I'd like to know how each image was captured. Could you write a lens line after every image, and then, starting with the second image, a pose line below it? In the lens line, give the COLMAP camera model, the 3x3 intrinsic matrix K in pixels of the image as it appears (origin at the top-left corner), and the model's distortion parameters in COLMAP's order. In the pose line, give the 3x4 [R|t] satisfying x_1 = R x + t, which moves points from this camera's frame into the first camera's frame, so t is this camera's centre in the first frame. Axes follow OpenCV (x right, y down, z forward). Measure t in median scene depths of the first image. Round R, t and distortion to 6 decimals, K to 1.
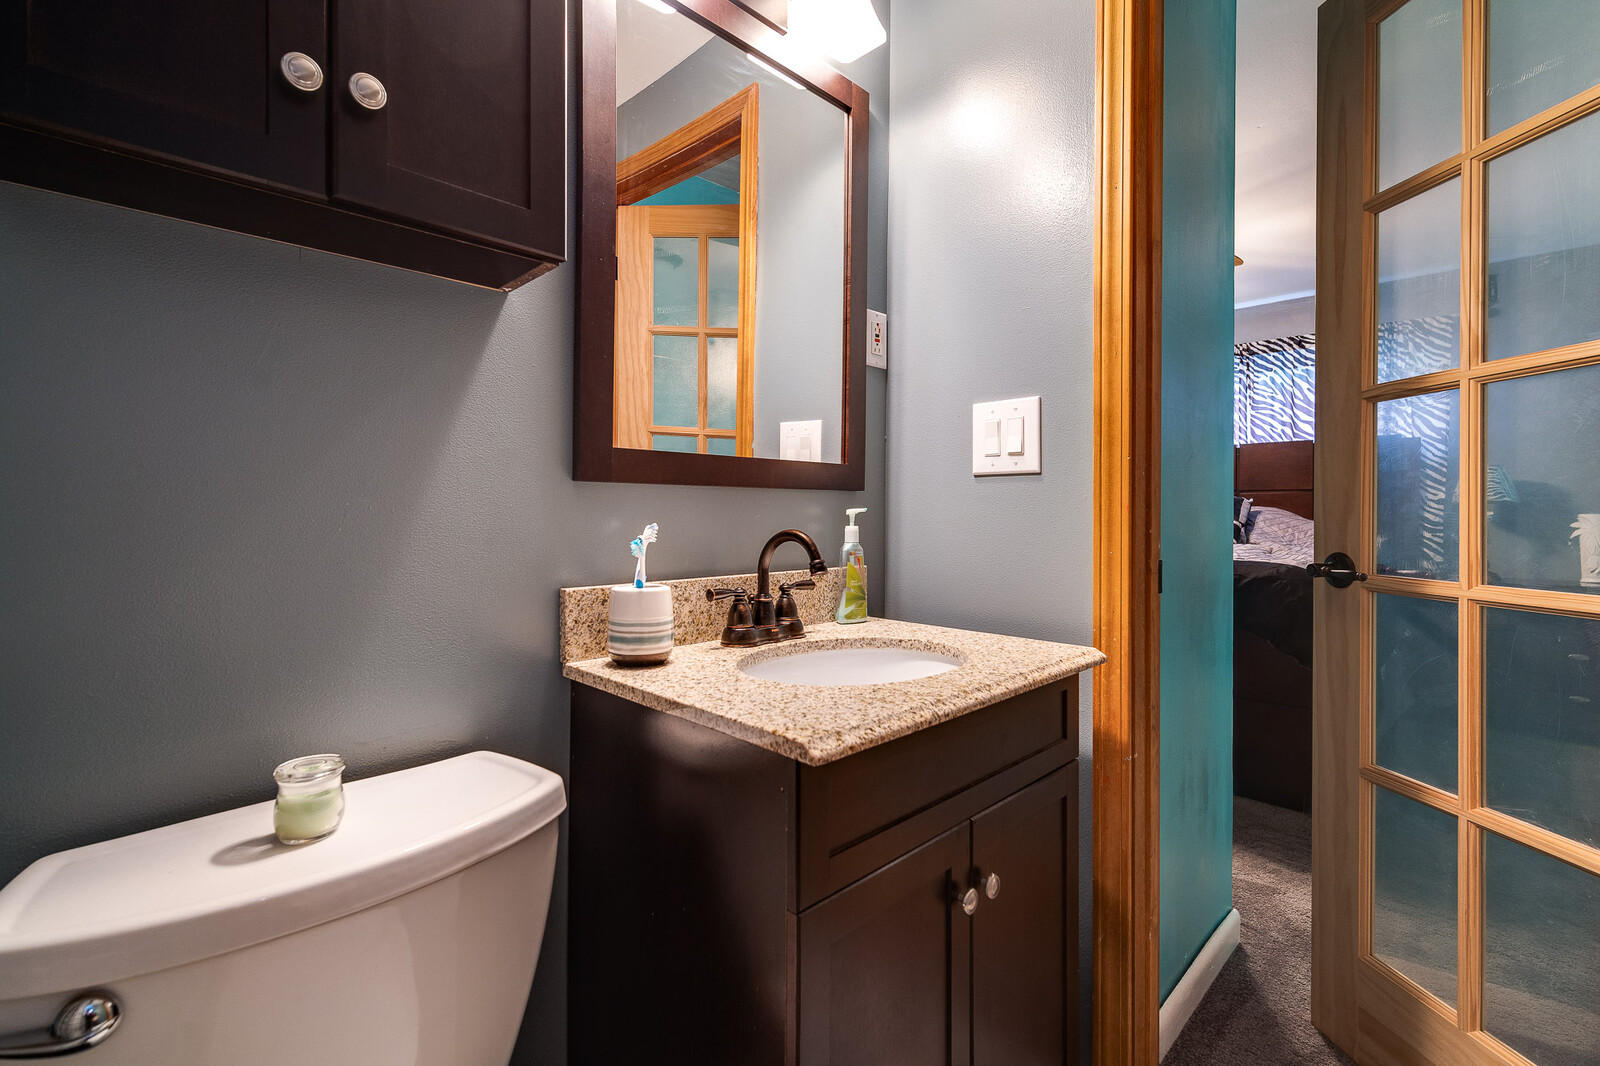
lens RADIAL K [[700.9, 0, 792.6], [0, 700.9, 523.0], [0, 0, 1]] dist [0.000058, 0.000116]
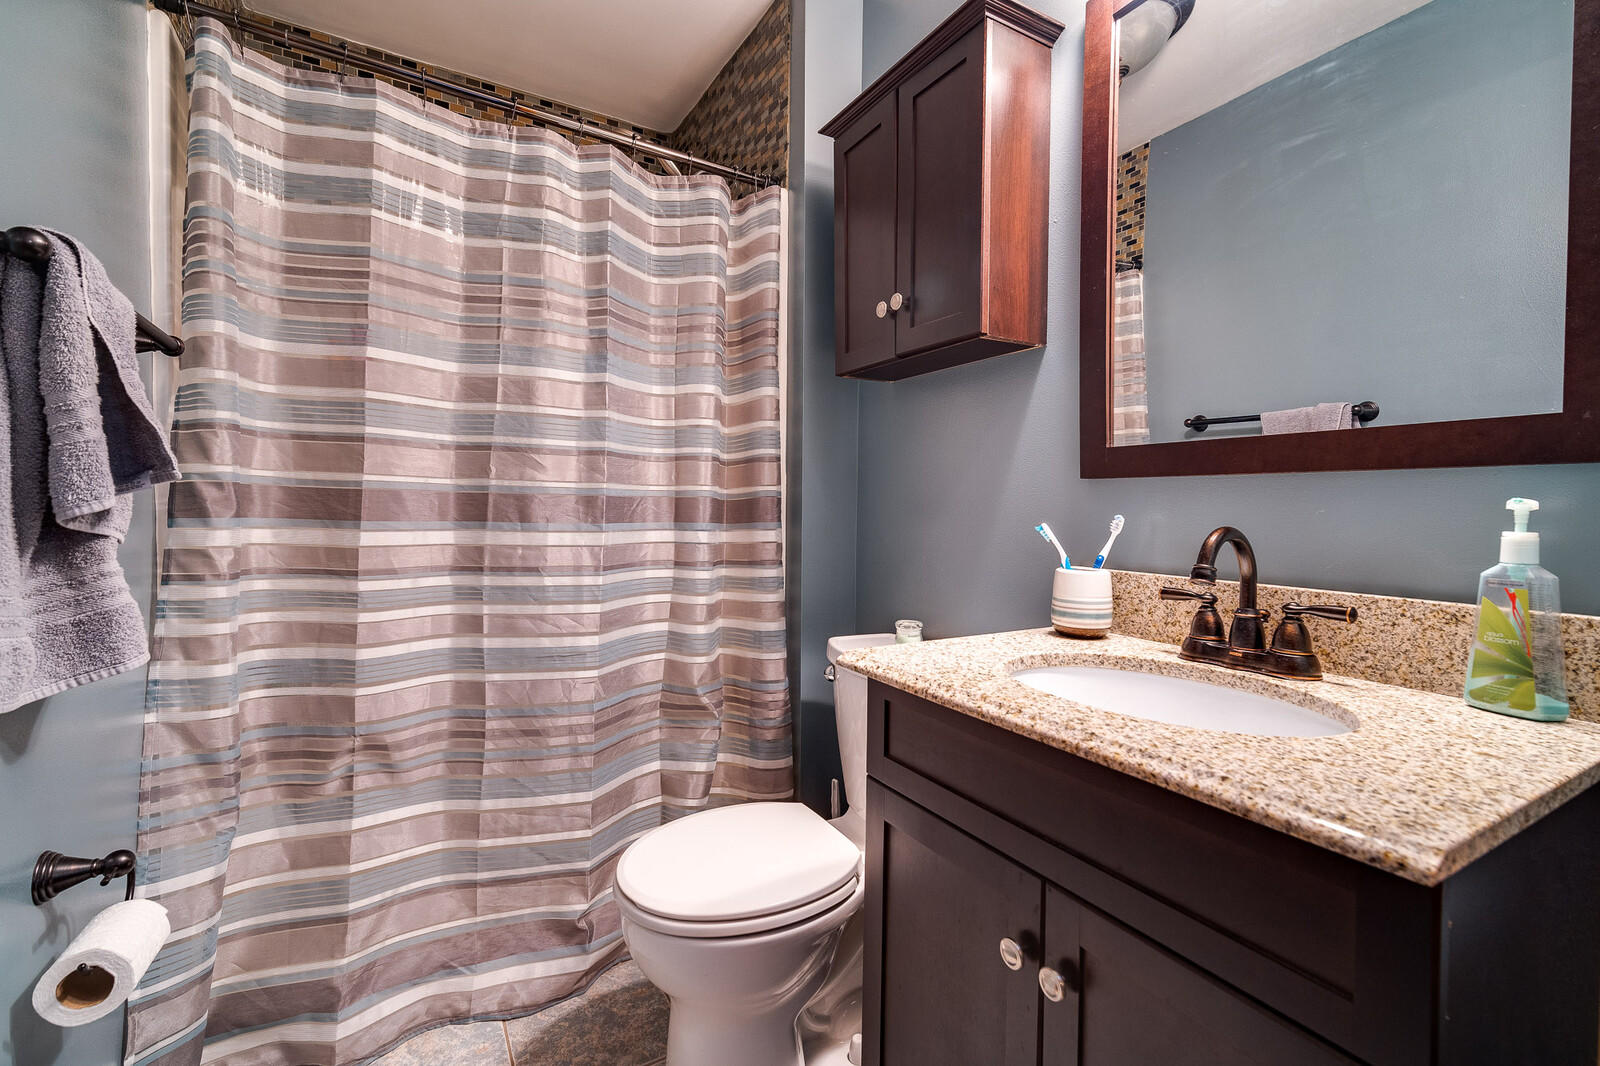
lens RADIAL K [[700.9, 0, 792.1], [0, 700.9, 525.3], [0, 0, 1]] dist [0.000058, 0.000116]
pose [[-0.251706, 0.019759, -0.967602, 0.870439], [-0.026149, 0.999288, 0.027208, -0.000335], [0.967451, 0.032150, -0.251010, 0.721279]]
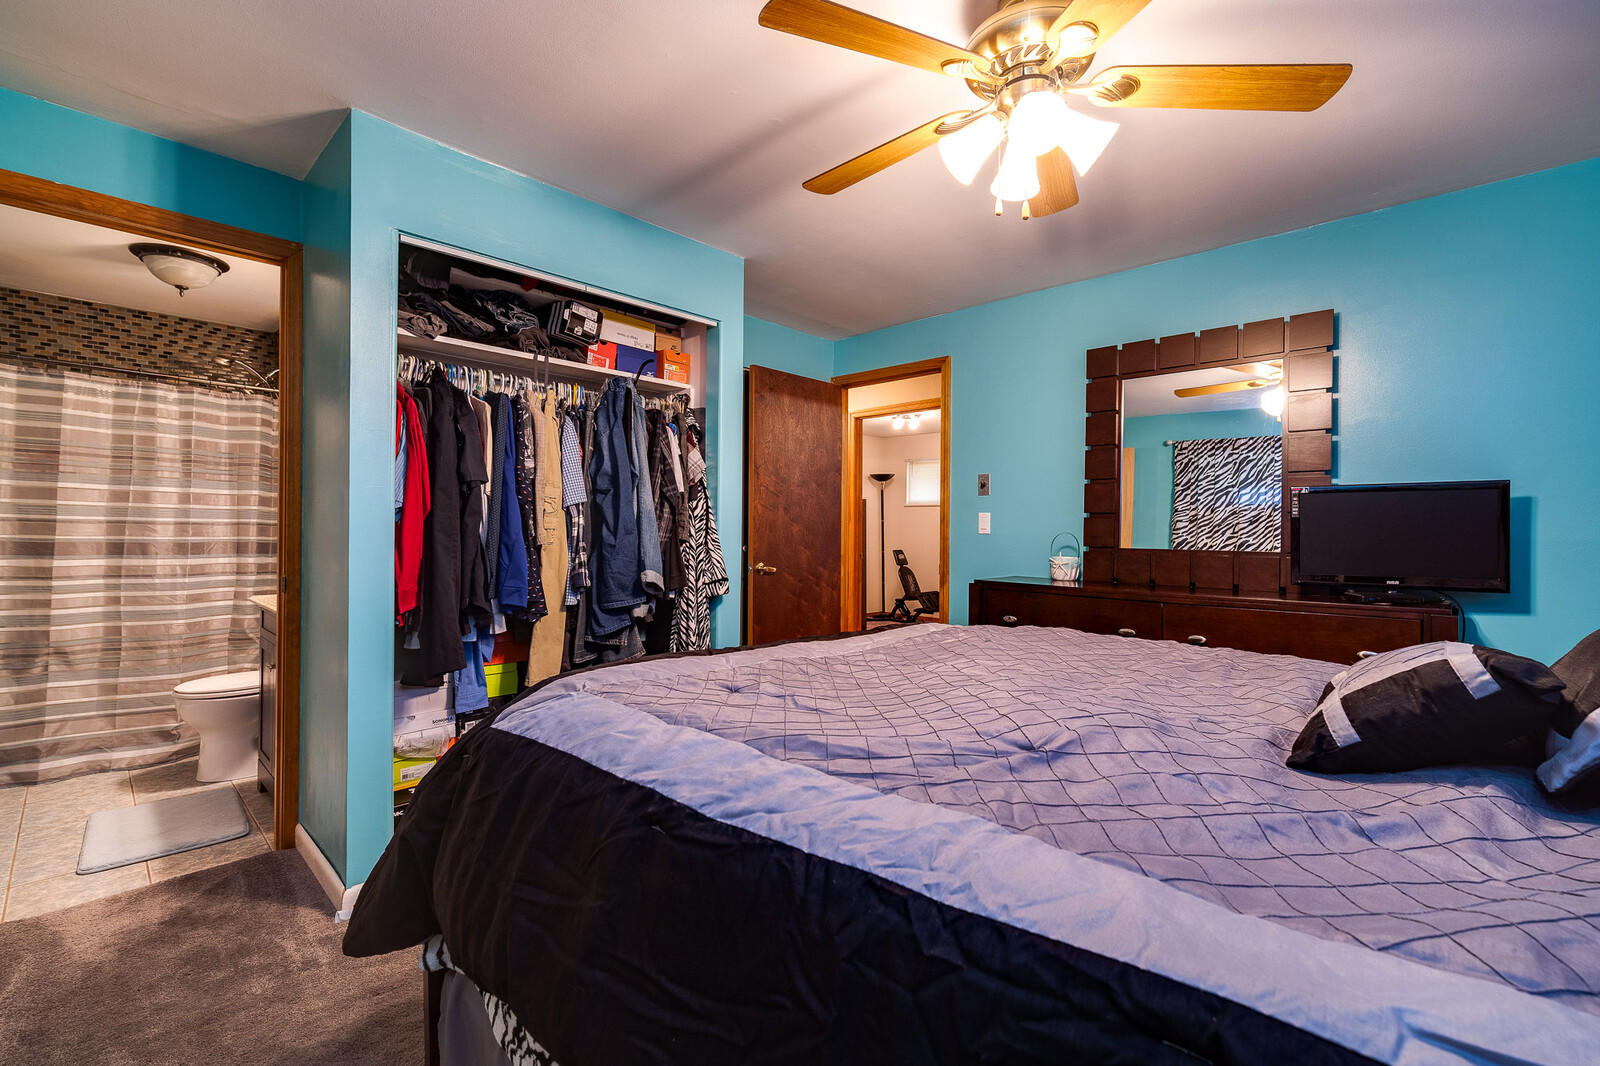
lens RADIAL K [[700.9, 0, 804.9], [0, 700.9, 531.6], [0, 0, 1]] dist [0.000058, 0.000116]
pose [[0.030606, -0.006150, -0.999513, 1.634601], [-0.019041, 0.999796, -0.006735, -0.035974], [0.999350, 0.019238, 0.030483, 1.477077]]
